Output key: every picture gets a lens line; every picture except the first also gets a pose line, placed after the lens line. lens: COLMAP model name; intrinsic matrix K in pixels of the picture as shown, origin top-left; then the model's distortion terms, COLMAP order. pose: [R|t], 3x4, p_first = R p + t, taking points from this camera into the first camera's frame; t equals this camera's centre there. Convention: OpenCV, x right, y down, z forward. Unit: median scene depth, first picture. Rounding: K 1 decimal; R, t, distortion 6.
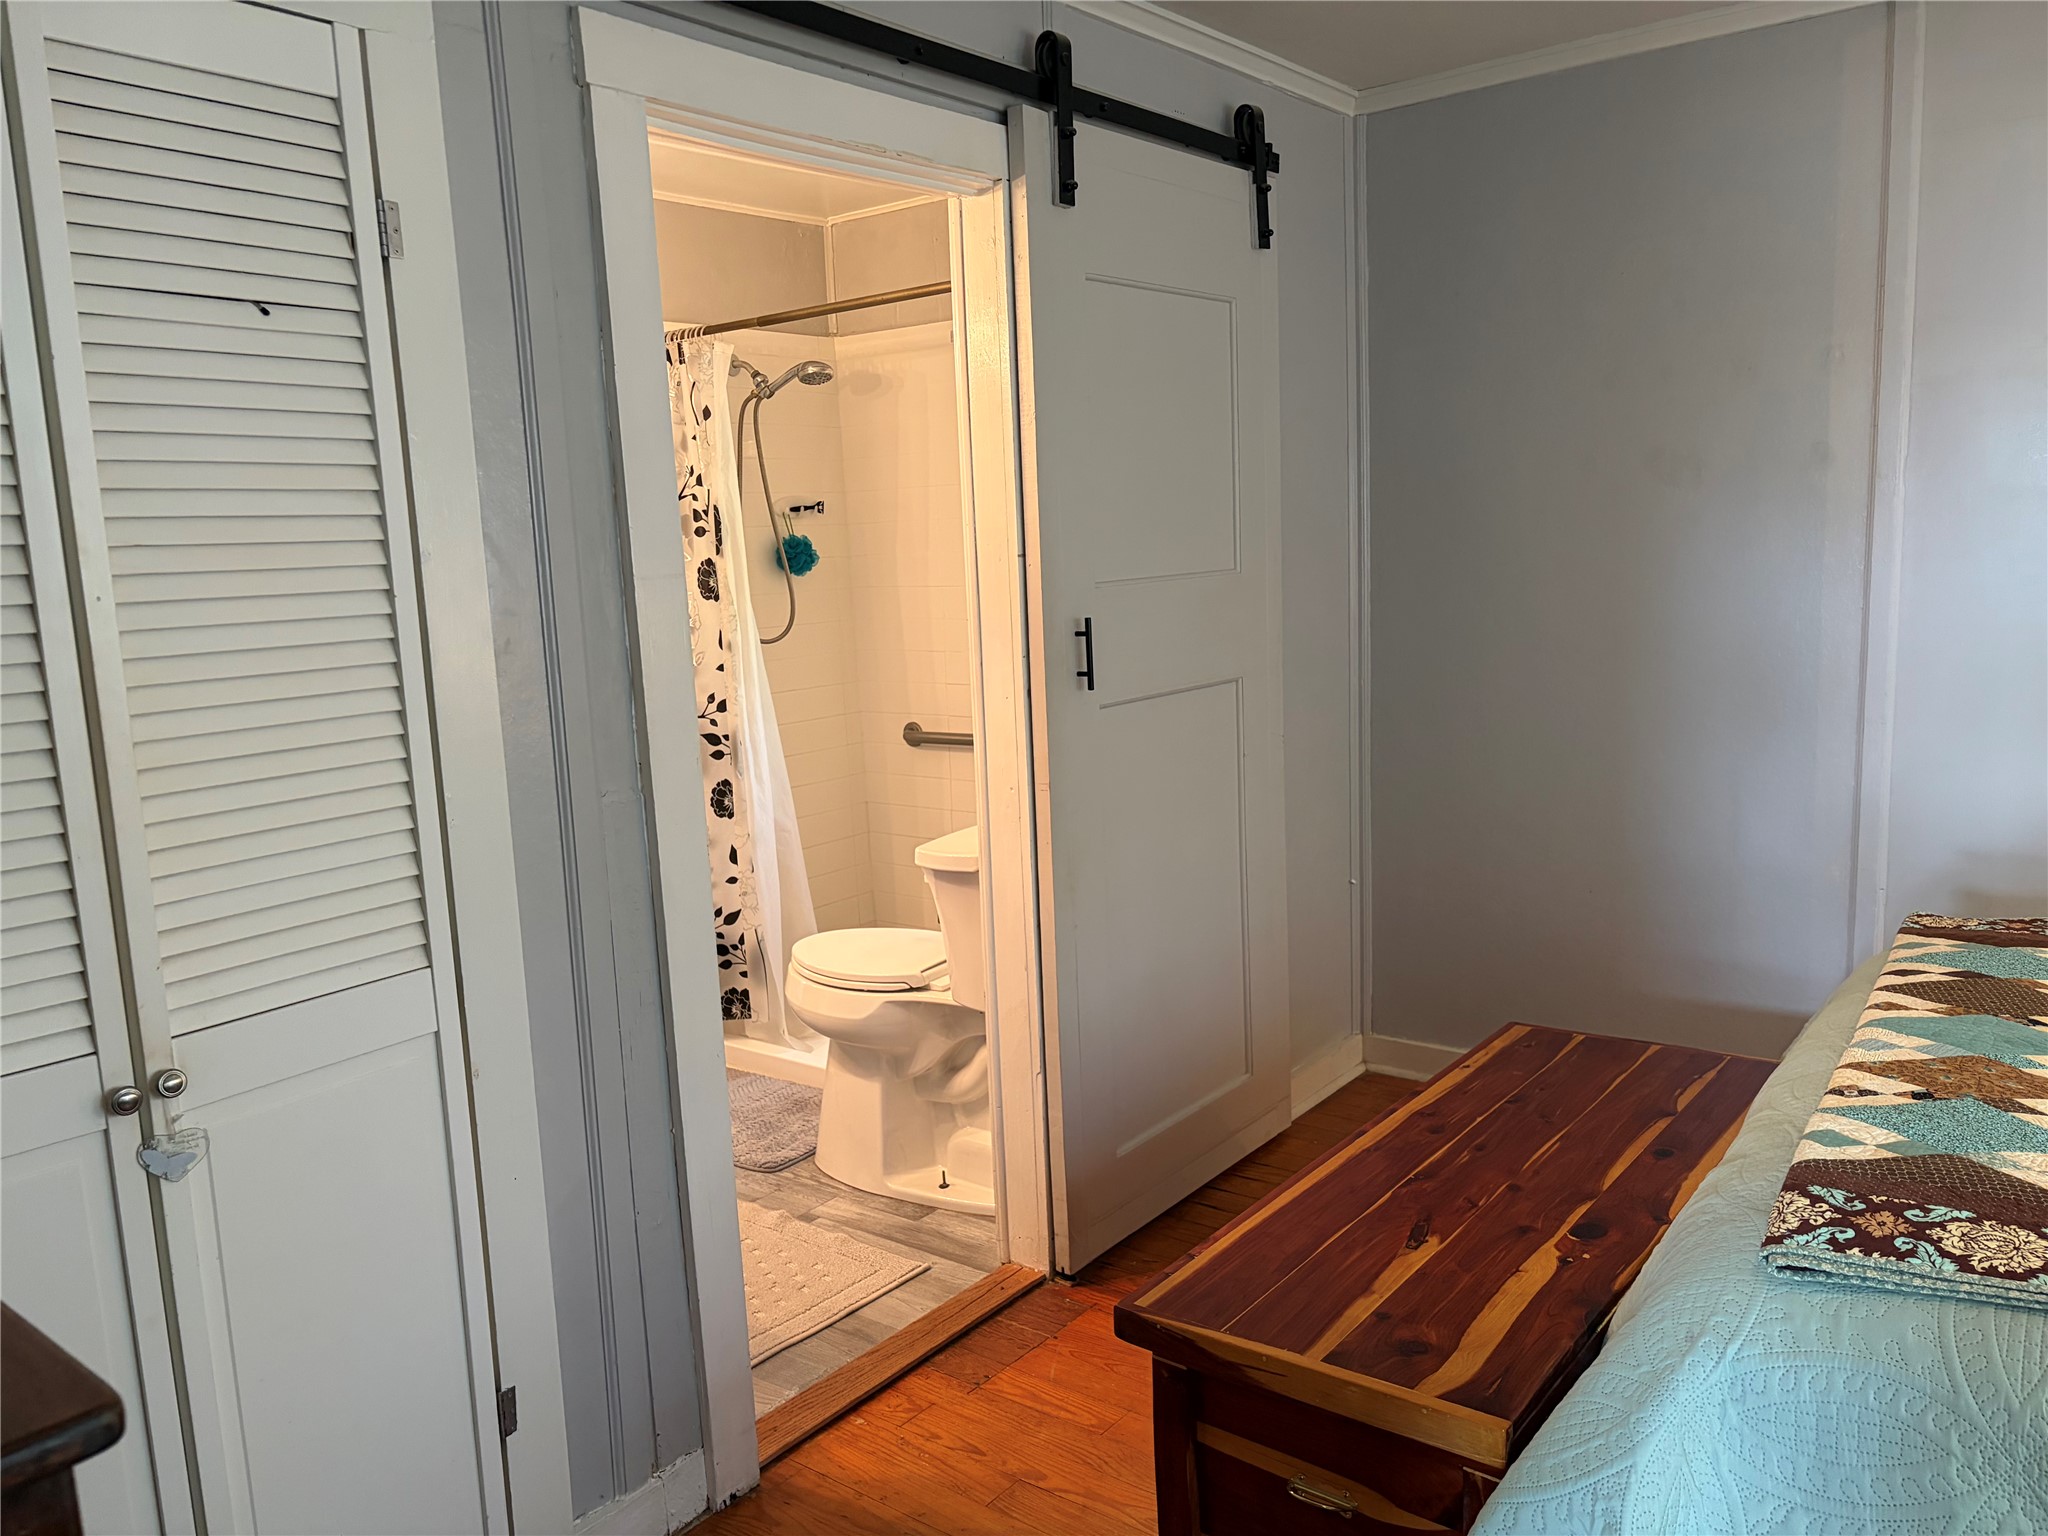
lens RADIAL K [[1534.5, 0, 1017.4], [0, 1534.5, 782.8], [0, 0, 1]] dist [0.048290, -0.089391]
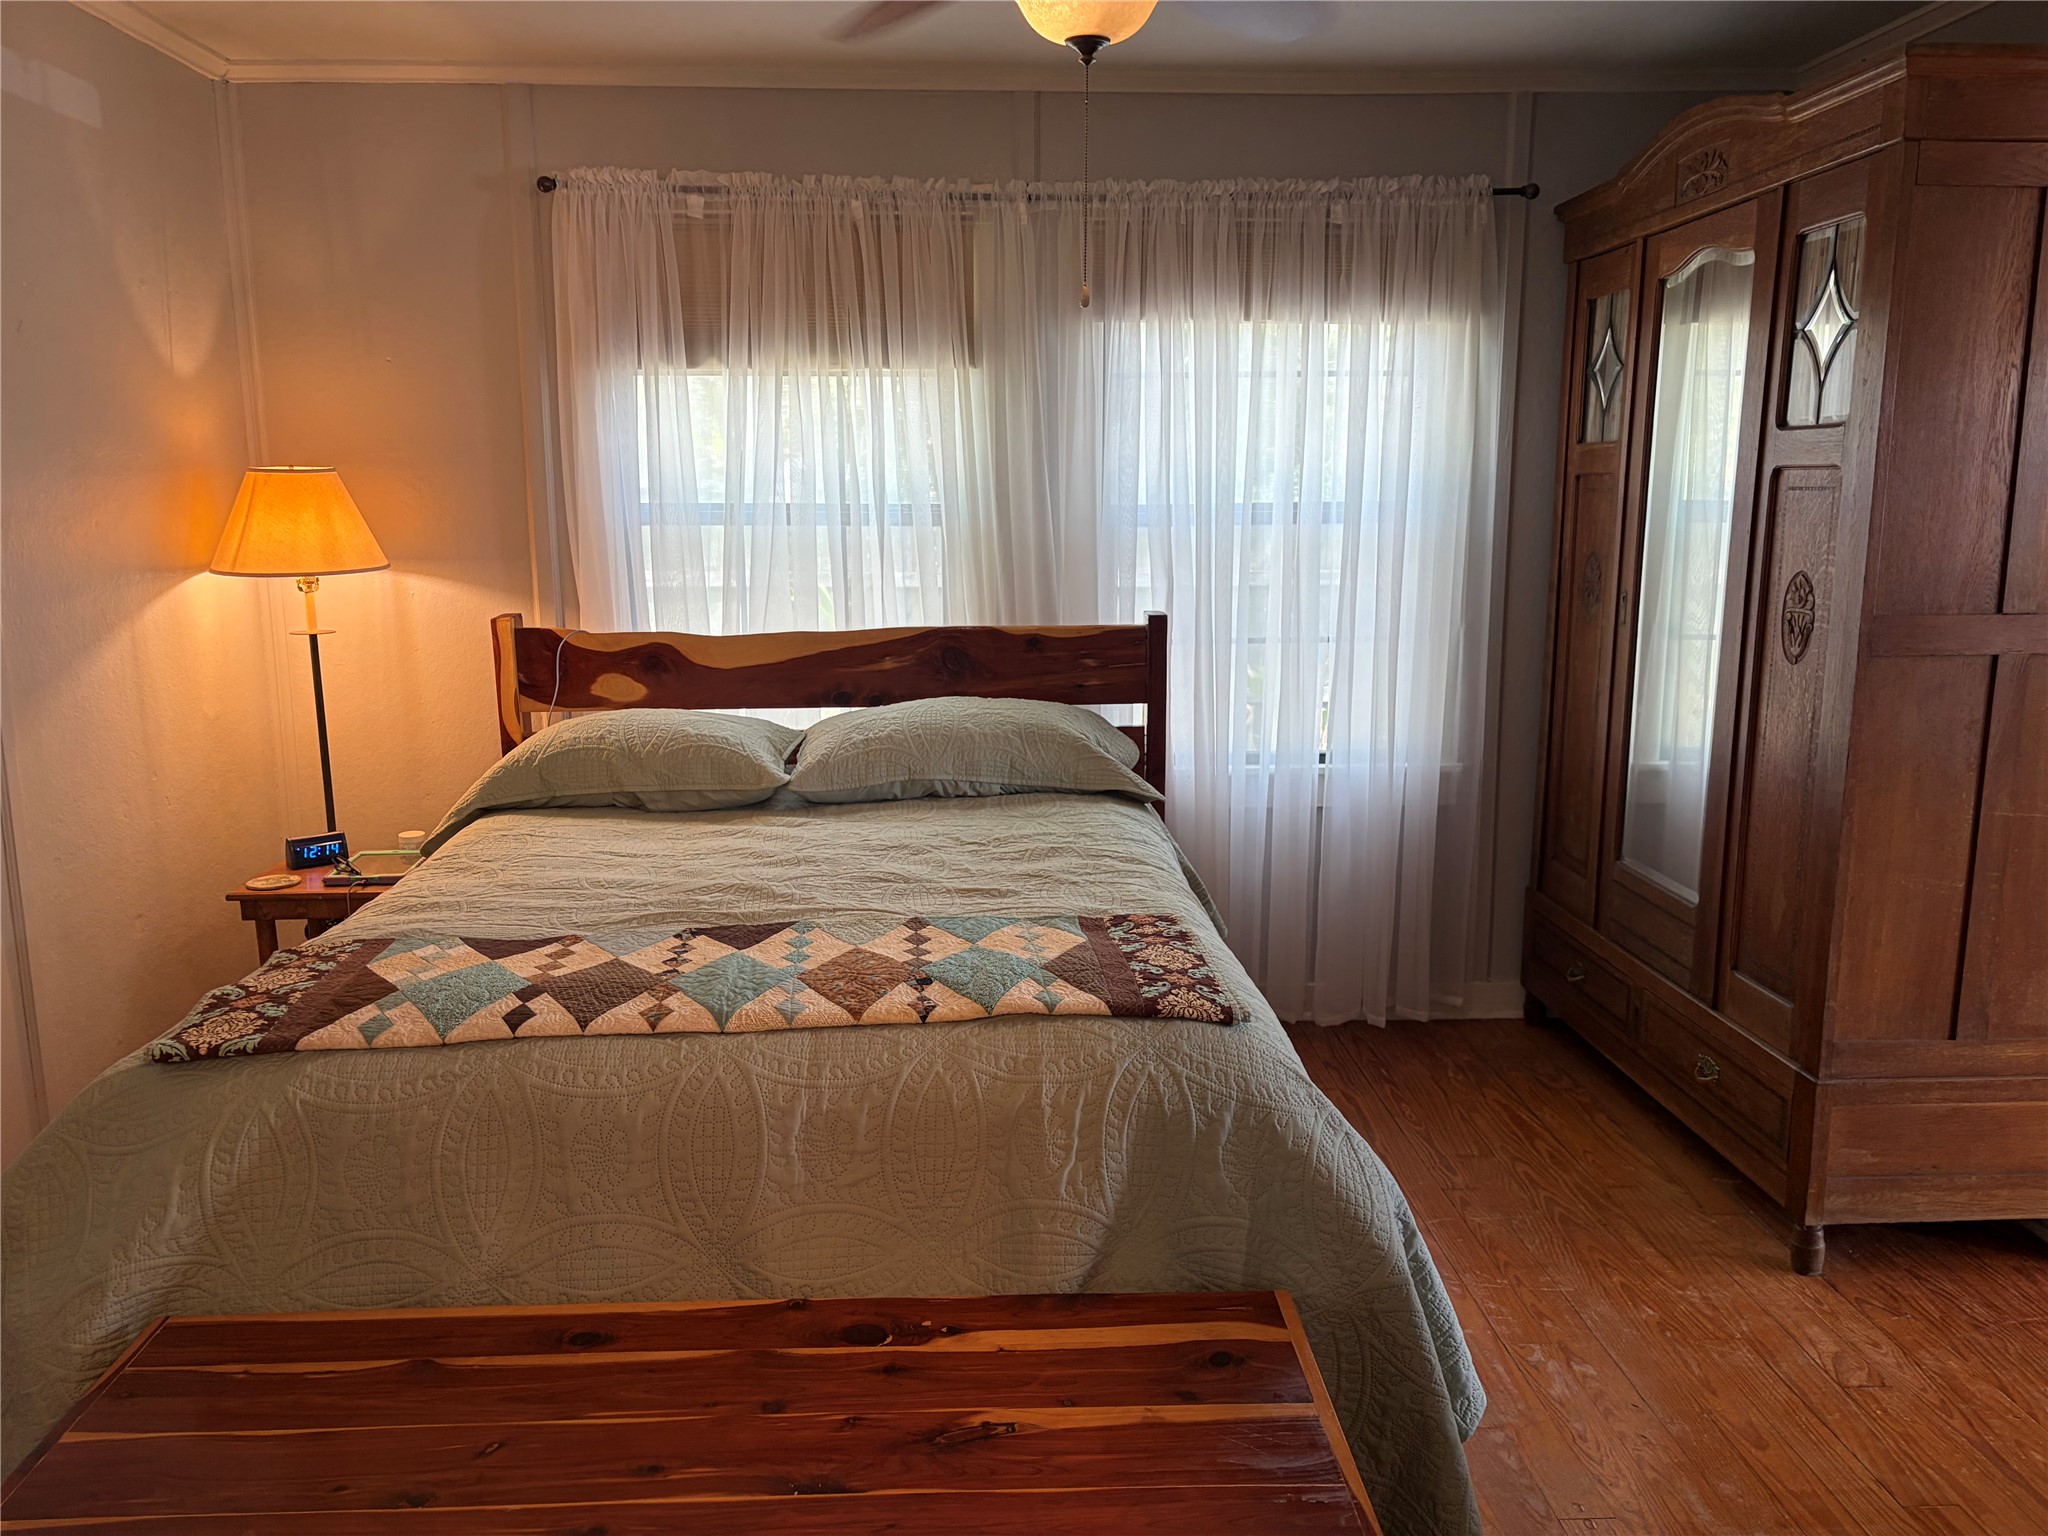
lens RADIAL K [[1534.5, 0, 1017.4], [0, 1534.5, 782.8], [0, 0, 1]] dist [0.048290, -0.089391]
pose [[-0.658942, -0.092923, 0.746432, -0.288243], [0.152460, 0.955243, 0.253508, -0.200003], [-0.736581, 0.280849, -0.615283, 1.374125]]
